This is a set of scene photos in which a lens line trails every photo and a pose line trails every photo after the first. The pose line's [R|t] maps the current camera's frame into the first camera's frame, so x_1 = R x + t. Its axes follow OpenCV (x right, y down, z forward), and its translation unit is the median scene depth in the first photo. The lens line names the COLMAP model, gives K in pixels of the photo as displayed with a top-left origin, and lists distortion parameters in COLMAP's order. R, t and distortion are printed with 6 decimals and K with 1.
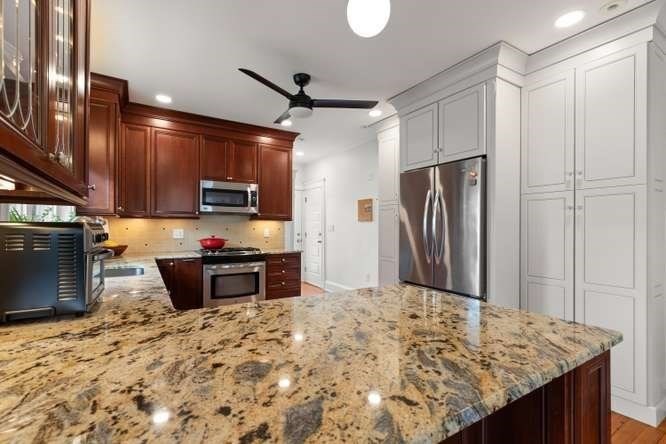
lens RADIAL K [[301.6, 0, 333.7], [0, 301.6, 225.3], [0, 0, 1]] dist [0.003490, -0.000855]
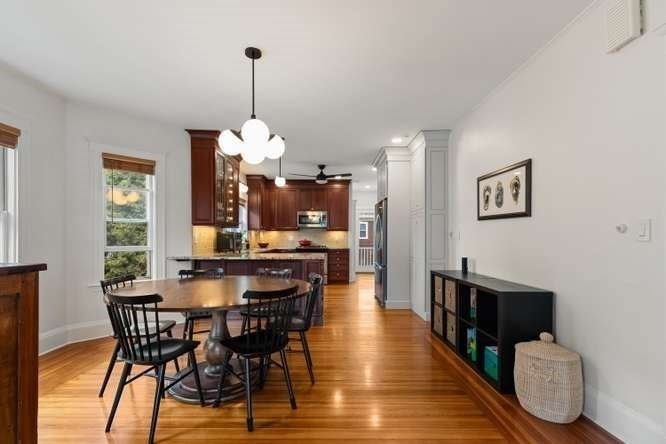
lens RADIAL K [[301.6, 0, 334.0], [0, 301.6, 242.5], [0, 0, 1]] dist [0.003490, -0.000855]
pose [[0.858392, 0.004505, -0.512974, 0.790056], [0.005860, 0.999810, 0.018586, 0.021571], [0.512960, -0.018960, 0.858203, -0.612788]]
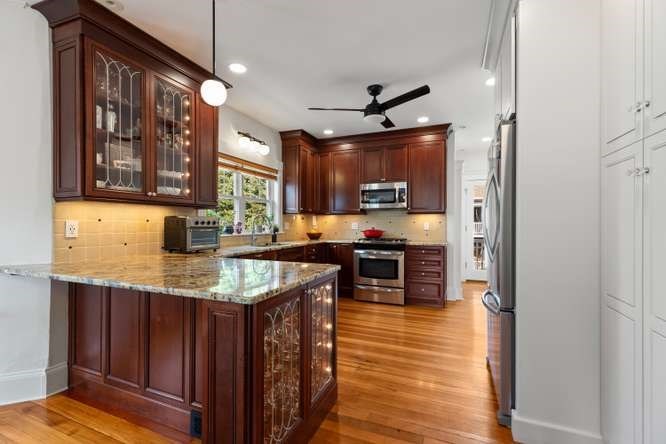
lens RADIAL K [[301.6, 0, 333.8], [0, 301.6, 225.3], [0, 0, 1]] dist [0.003490, -0.000855]
pose [[0.584792, 0.003137, -0.811177, 0.523479], [0.003685, 0.999972, 0.006523, 0.016508], [0.811175, -0.006804, 0.584764, 0.141546]]
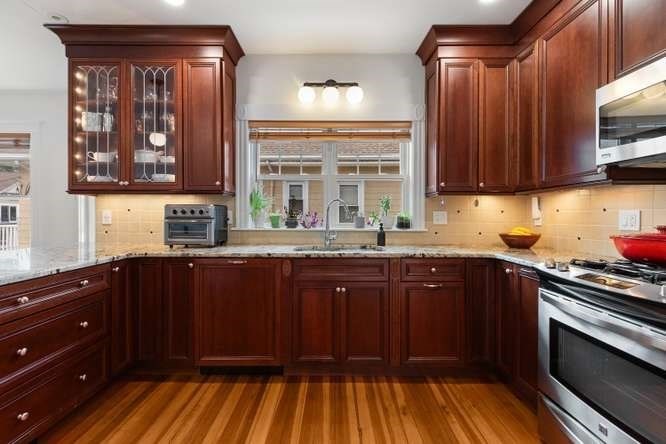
lens RADIAL K [[301.6, 0, 330.1], [0, 301.6, 217.1], [0, 0, 1]] dist [0.003490, -0.000855]
pose [[-0.537544, -0.003247, -0.843230, 0.098888], [-0.000827, 0.999994, -0.003324, 0.026327], [0.843236, -0.001090, -0.537543, 0.884454]]
